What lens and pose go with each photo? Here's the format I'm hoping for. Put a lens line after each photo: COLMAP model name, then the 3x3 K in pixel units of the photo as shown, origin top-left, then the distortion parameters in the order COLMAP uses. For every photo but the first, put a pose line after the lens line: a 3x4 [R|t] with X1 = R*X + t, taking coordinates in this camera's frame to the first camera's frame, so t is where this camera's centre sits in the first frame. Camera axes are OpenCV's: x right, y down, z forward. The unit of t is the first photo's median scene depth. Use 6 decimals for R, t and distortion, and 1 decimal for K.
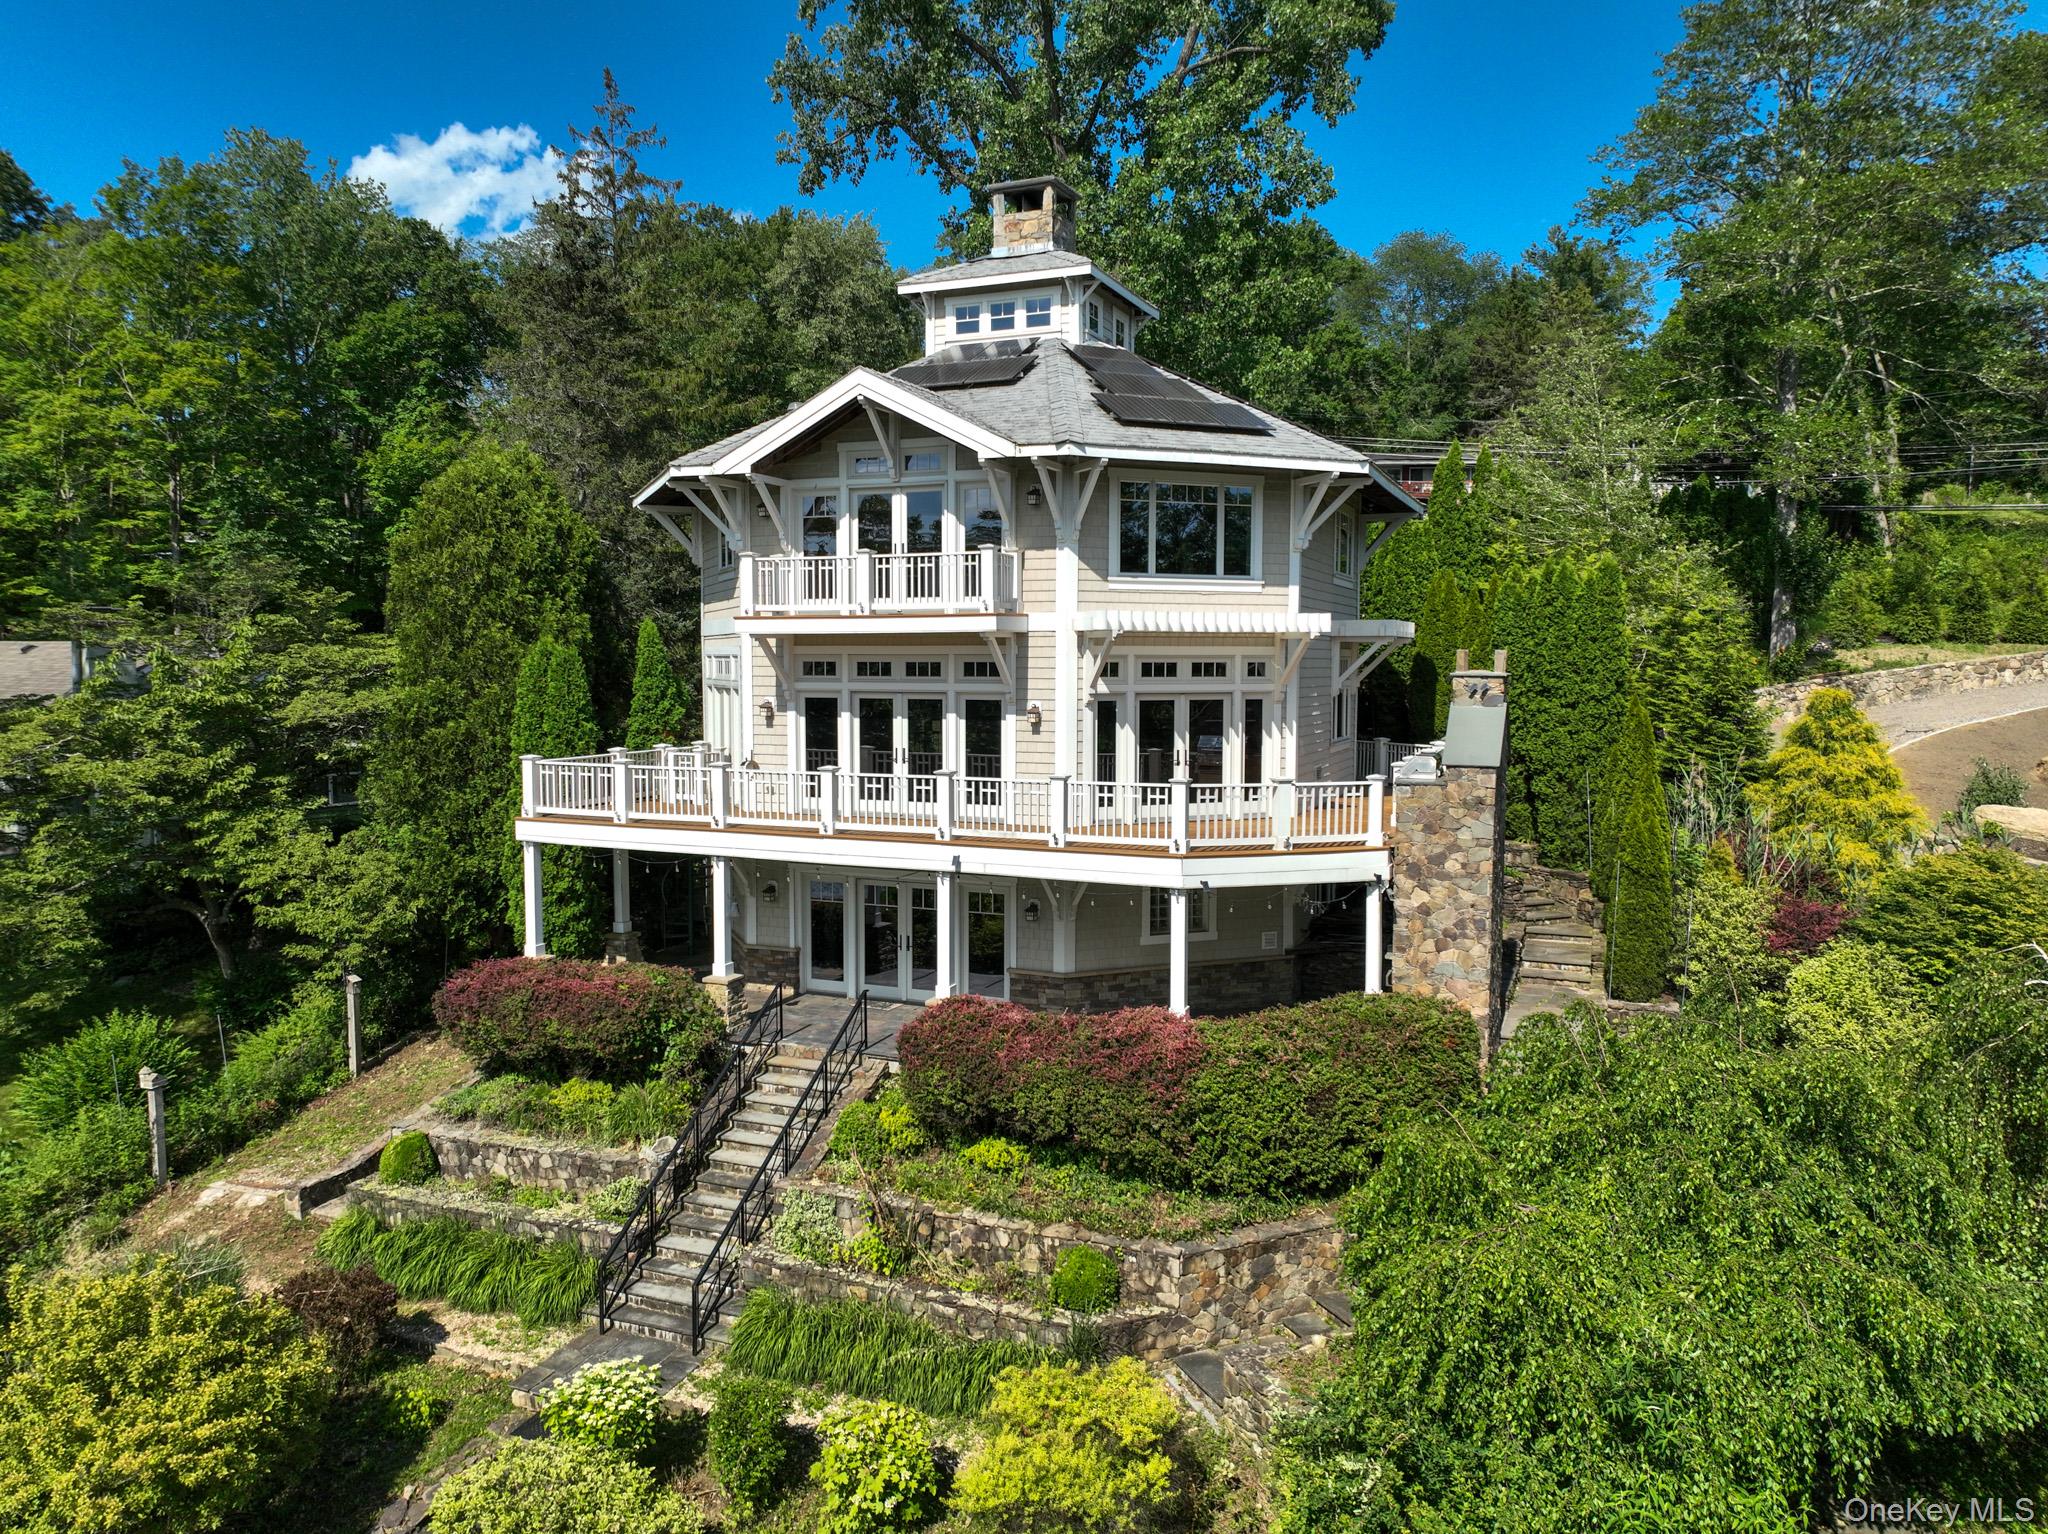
lens RADIAL K [[1441.6, 0, 1020.8], [0, 1441.6, 766.9], [0, 0, 1]] dist [0.004531, 0.011682]
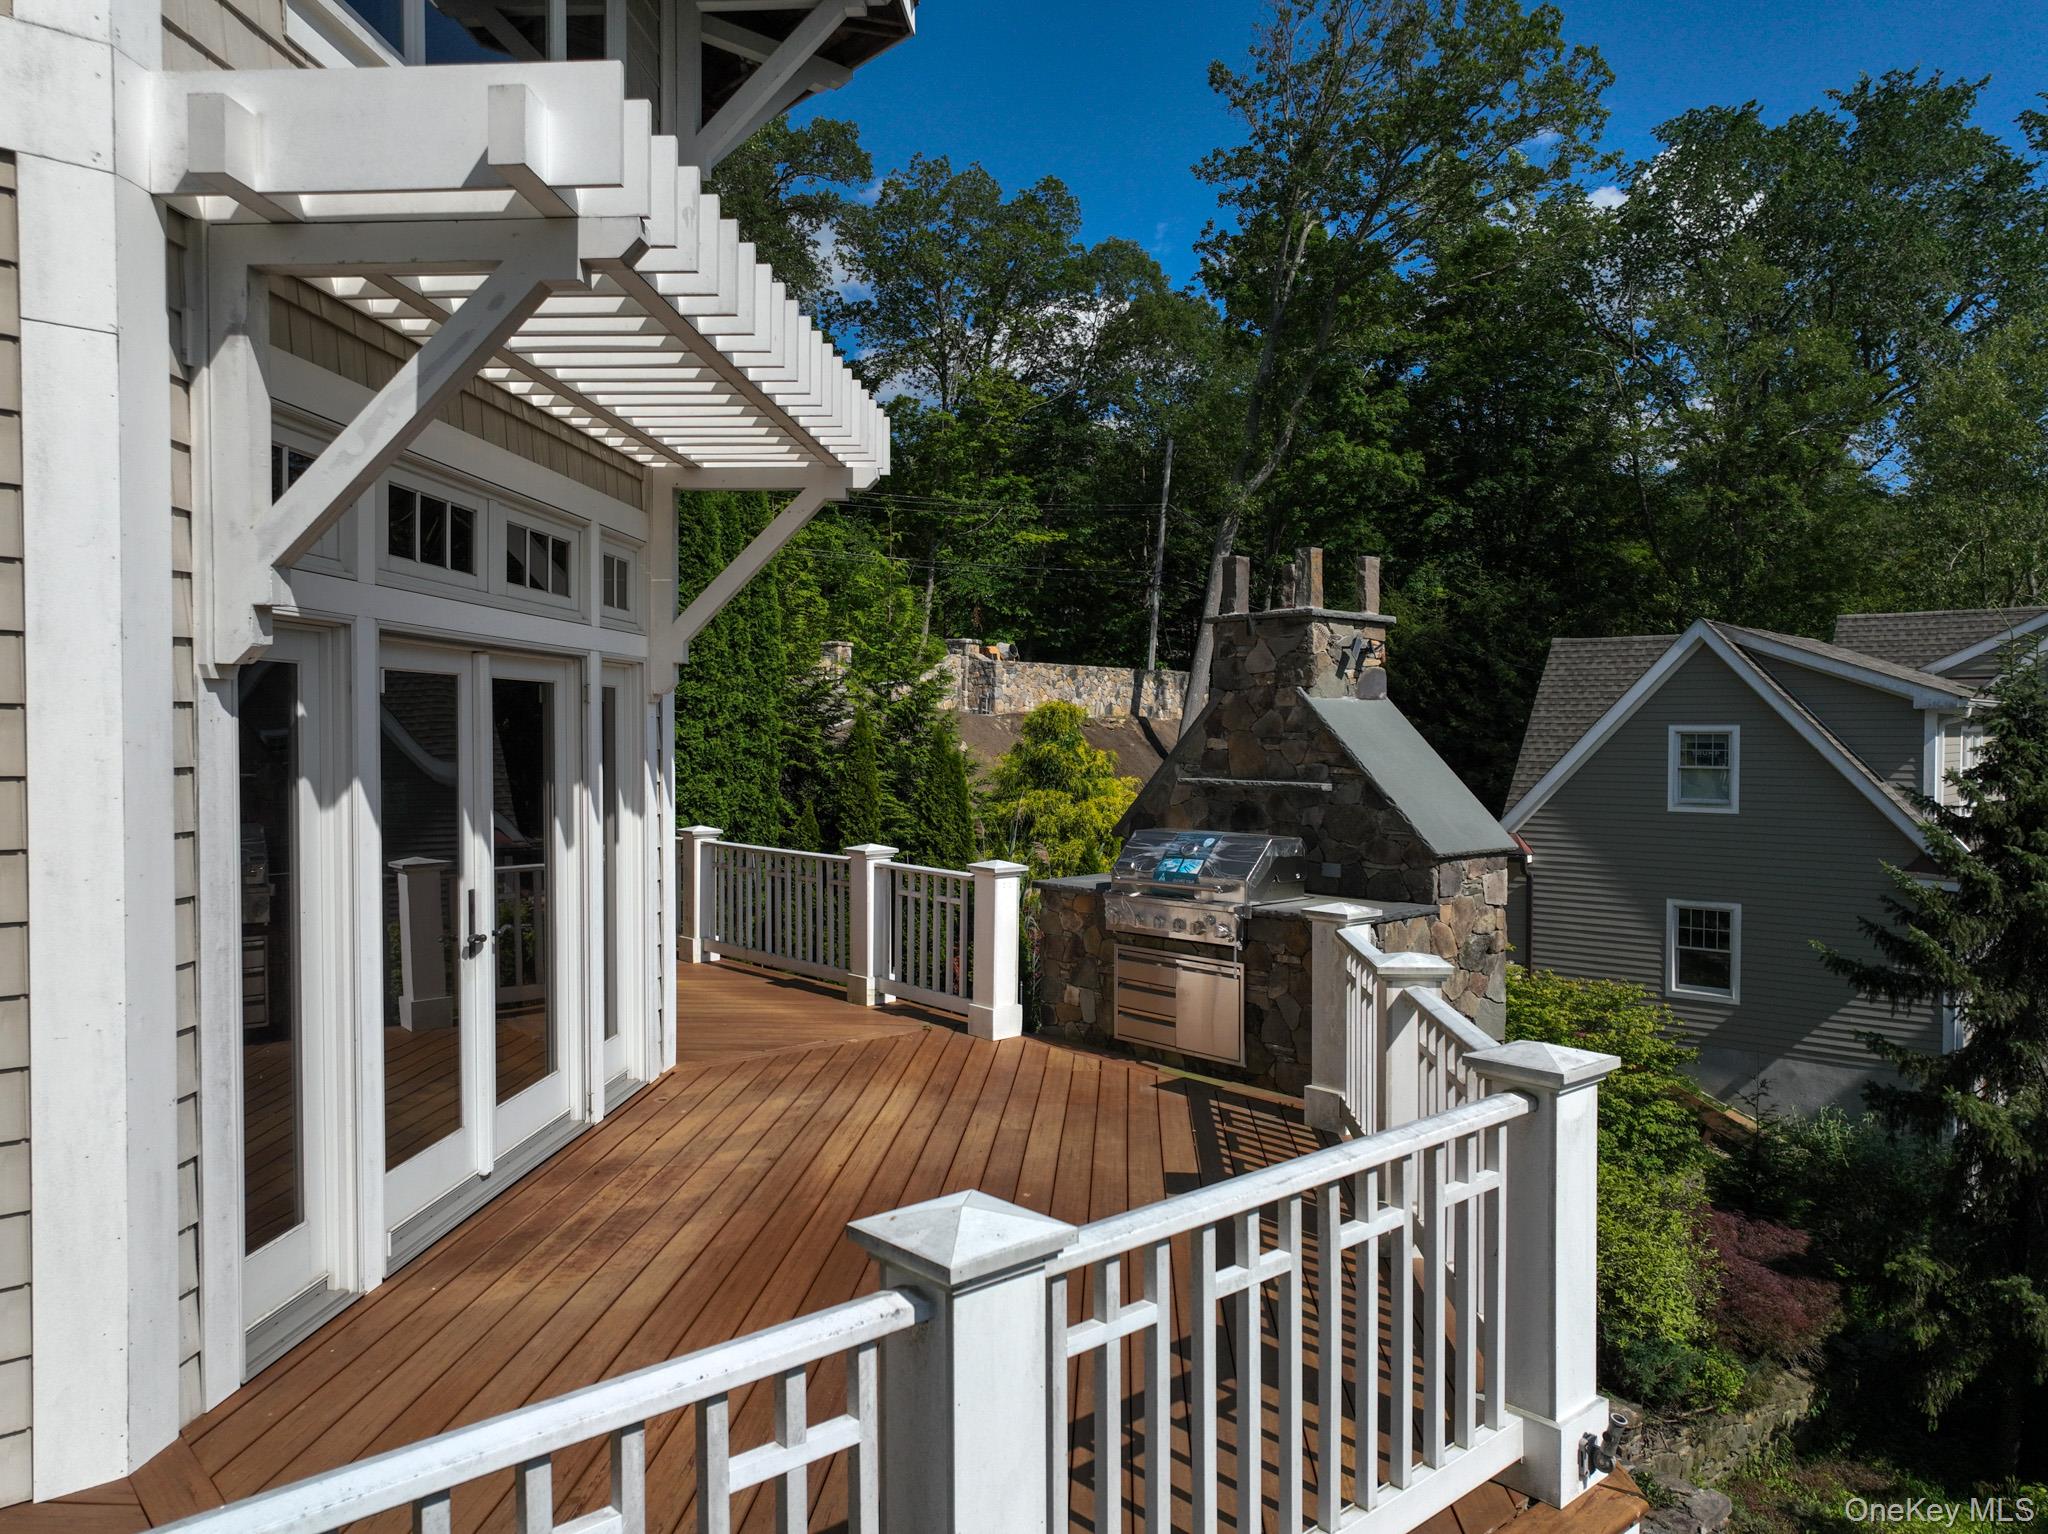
lens RADIAL K [[1441.6, 0, 1019.1], [0, 1441.6, 770.0], [0, 0, 1]] dist [0.004531, 0.011682]
pose [[0.440032, -0.027444, 0.897563, -0.061590], [0.067498, 0.997716, -0.002584, -0.024638], [-0.895442, 0.061721, 0.440880, 0.809954]]
